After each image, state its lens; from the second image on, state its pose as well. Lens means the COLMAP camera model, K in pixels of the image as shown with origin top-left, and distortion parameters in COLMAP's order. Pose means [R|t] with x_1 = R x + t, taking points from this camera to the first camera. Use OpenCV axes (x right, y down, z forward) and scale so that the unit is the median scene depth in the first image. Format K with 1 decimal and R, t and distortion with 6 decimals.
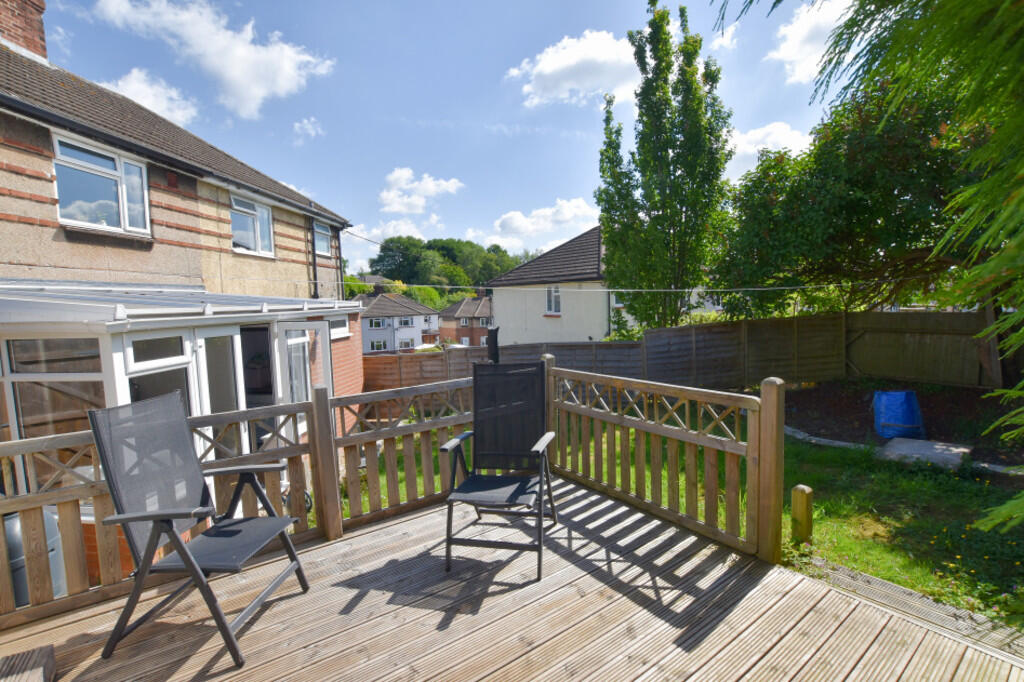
lens RADIAL K [[458.8, 0, 518.2], [0, 458.8, 340.9], [0, 0, 1]] dist [-0.031964, 0.003051]
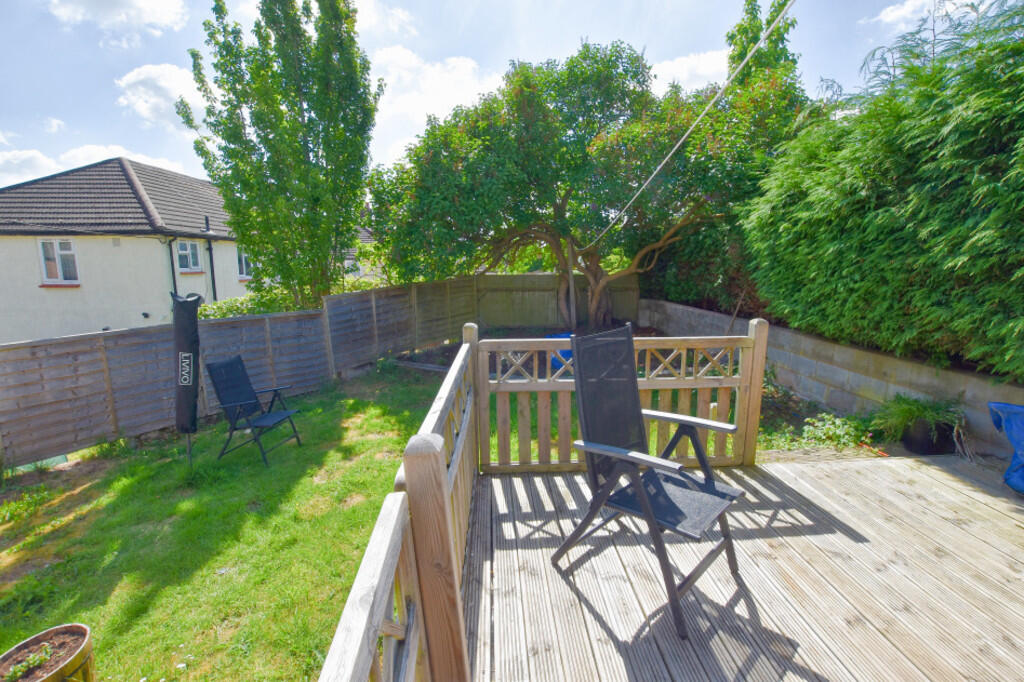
lens RADIAL K [[458.8, 0, 517.3], [0, 458.8, 339.6], [0, 0, 1]] dist [-0.031964, 0.003051]
pose [[0.536591, -0.110115, 0.836627, -0.793342], [0.056419, 0.993912, 0.094632, -0.014723], [-0.841954, -0.003577, 0.539537, 0.838438]]
